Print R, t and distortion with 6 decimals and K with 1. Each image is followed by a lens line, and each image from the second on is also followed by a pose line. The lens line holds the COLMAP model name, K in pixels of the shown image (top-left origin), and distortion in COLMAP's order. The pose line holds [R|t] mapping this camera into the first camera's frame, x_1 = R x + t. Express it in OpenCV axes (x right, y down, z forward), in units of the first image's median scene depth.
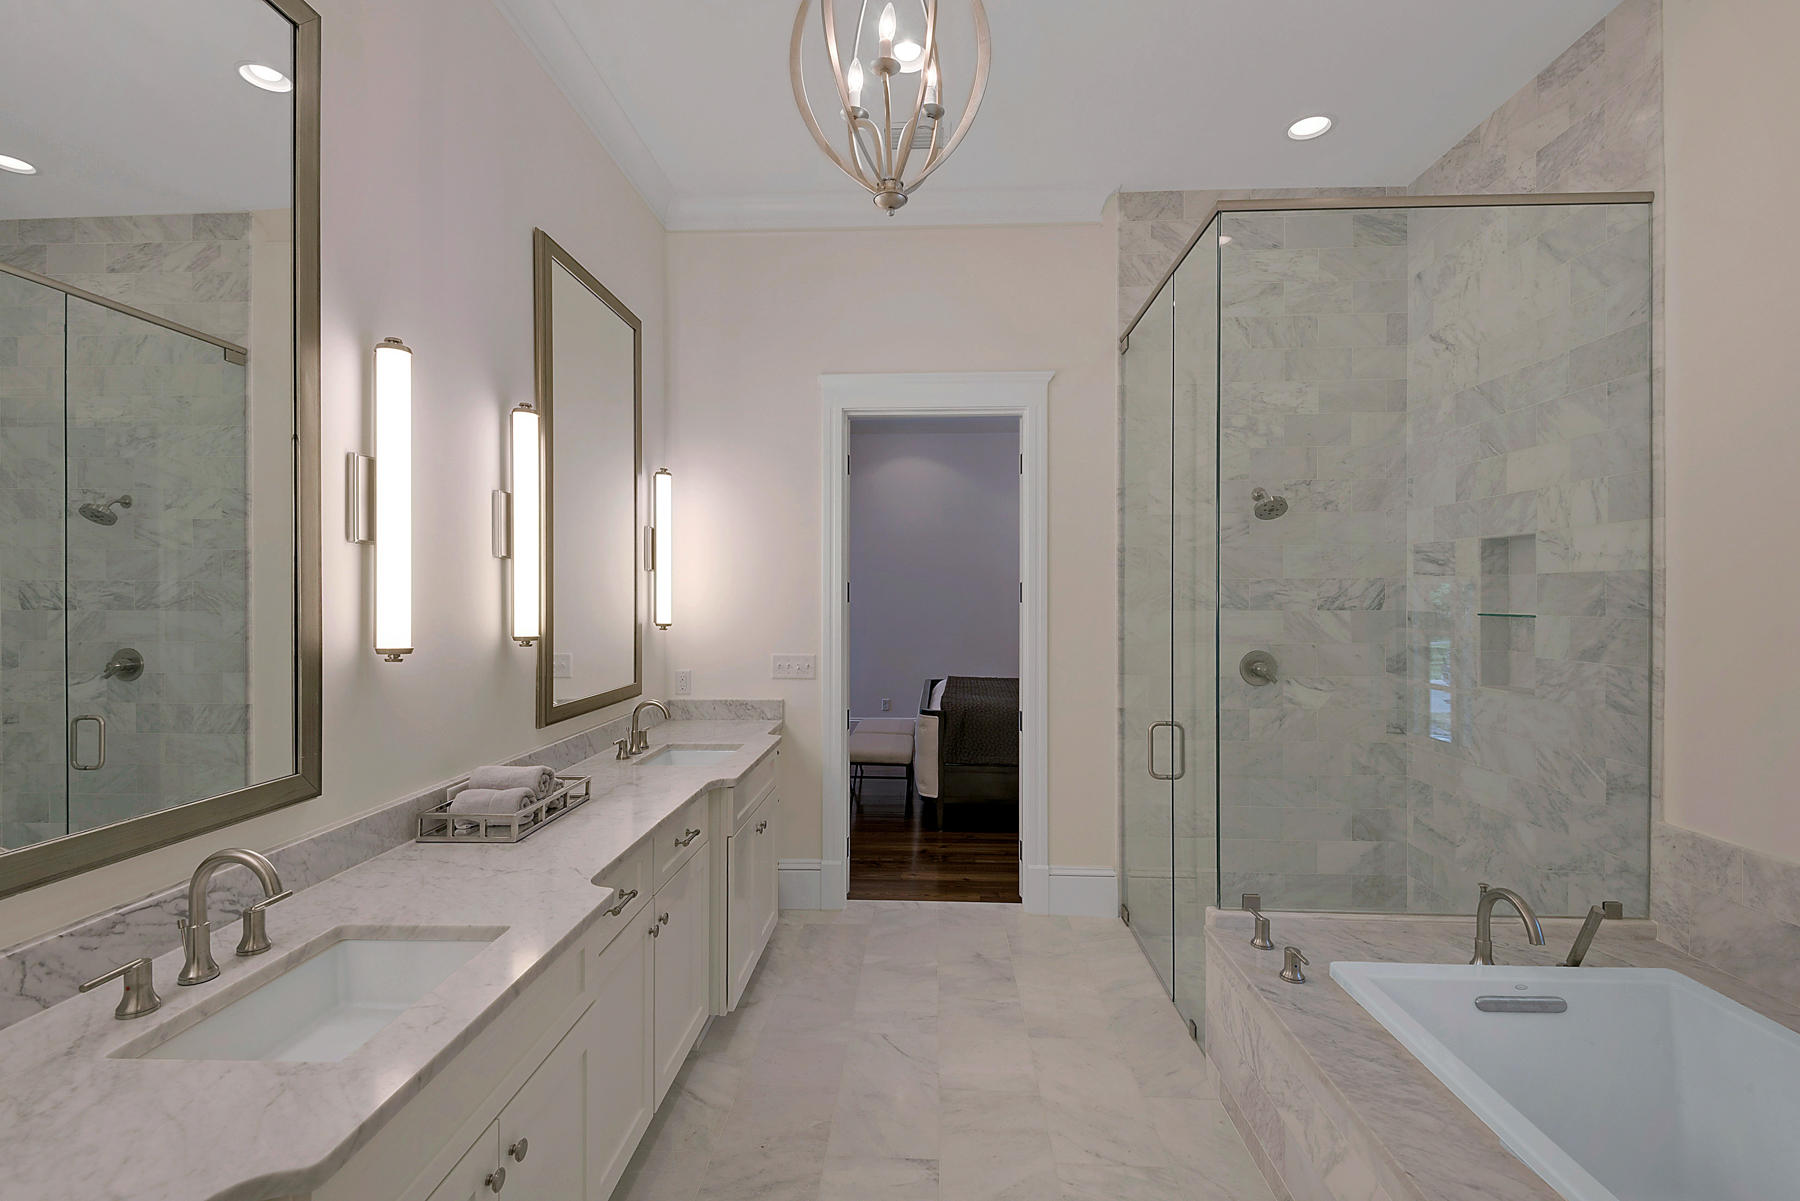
lens RADIAL K [[831.6, 0, 894.9], [0, 831.6, 599.4], [0, 0, 1]] dist [-0.019929, -0.001512]
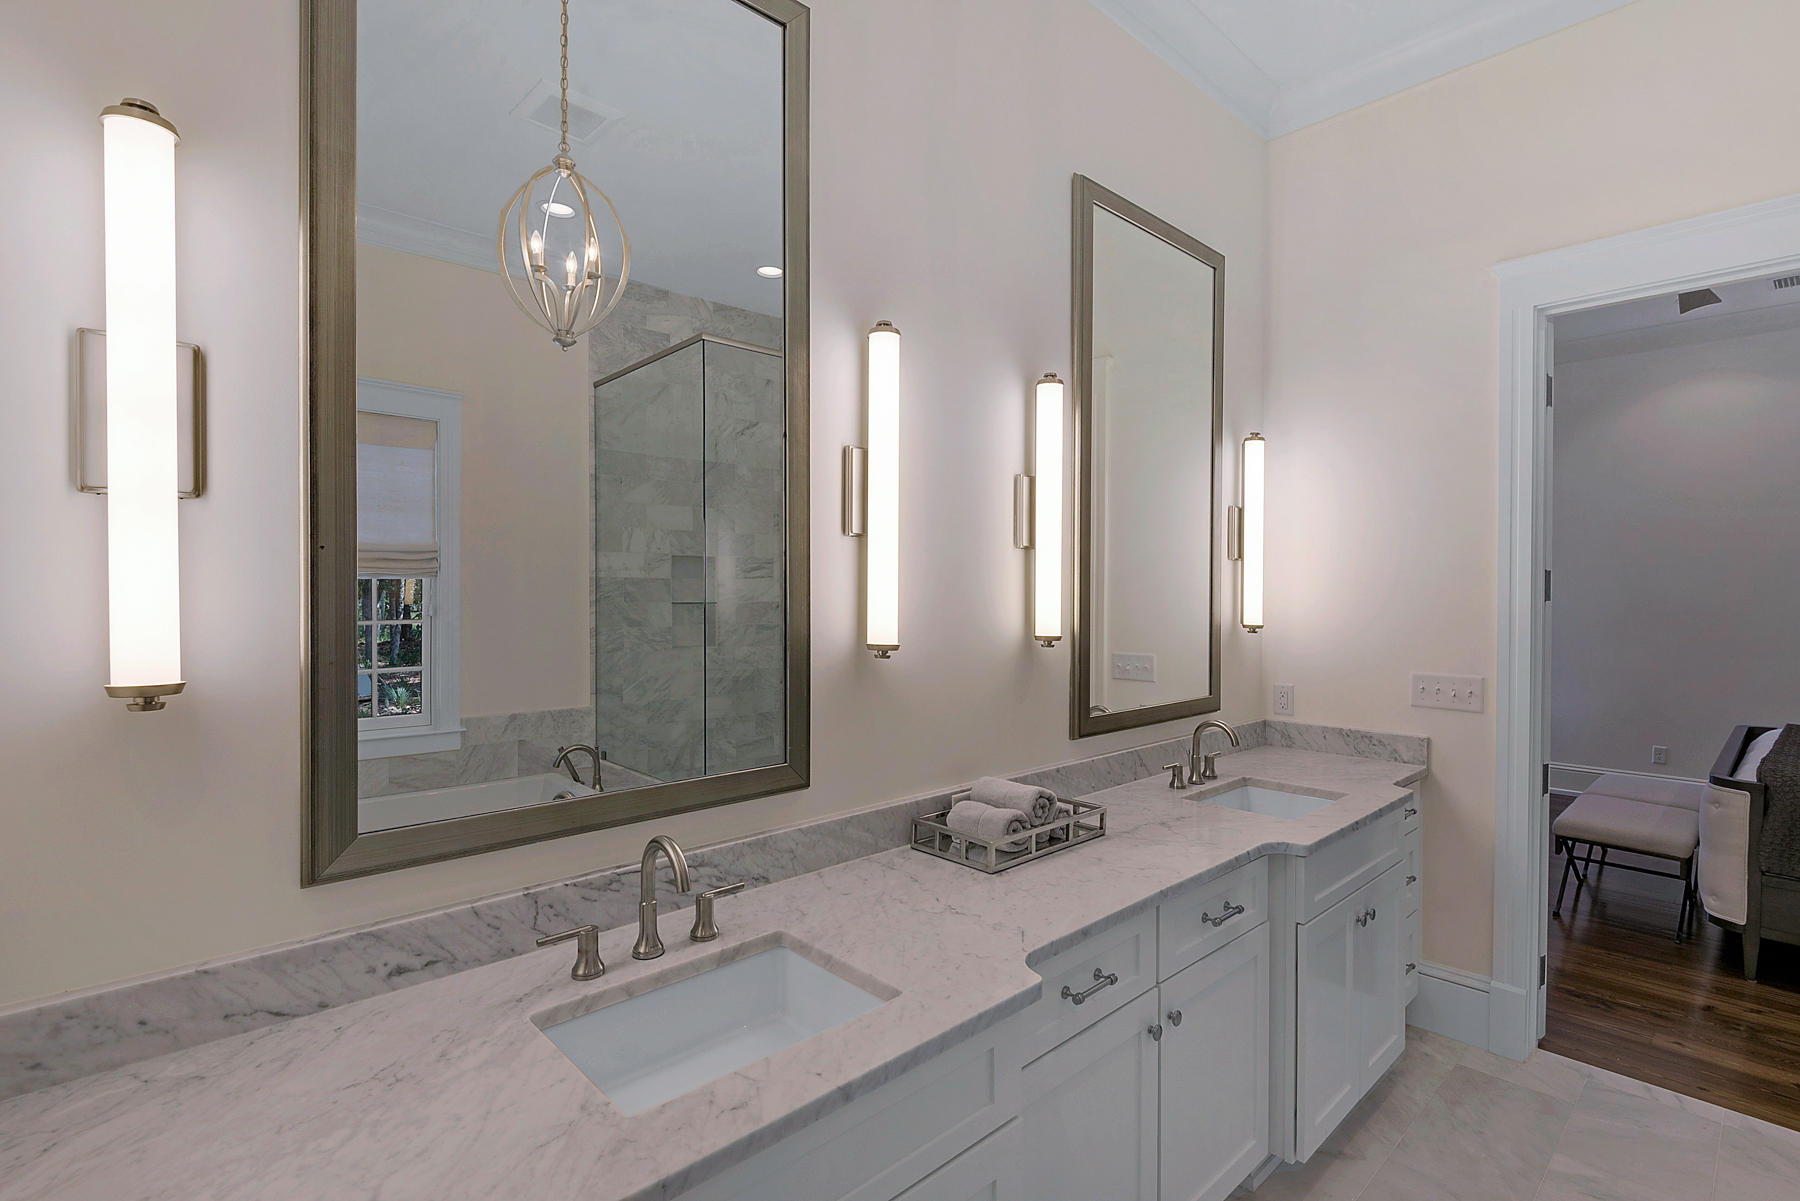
lens RADIAL K [[868.5, 0, 852.5], [0, 868.5, 591.4], [0, 0, 1]] dist [0.004016, -0.006311]
pose [[0.712999, 0.009793, -0.701097, 0.057184], [-0.010105, 0.999942, 0.003690, -0.004382], [0.701092, 0.004454, 0.713057, 0.189866]]
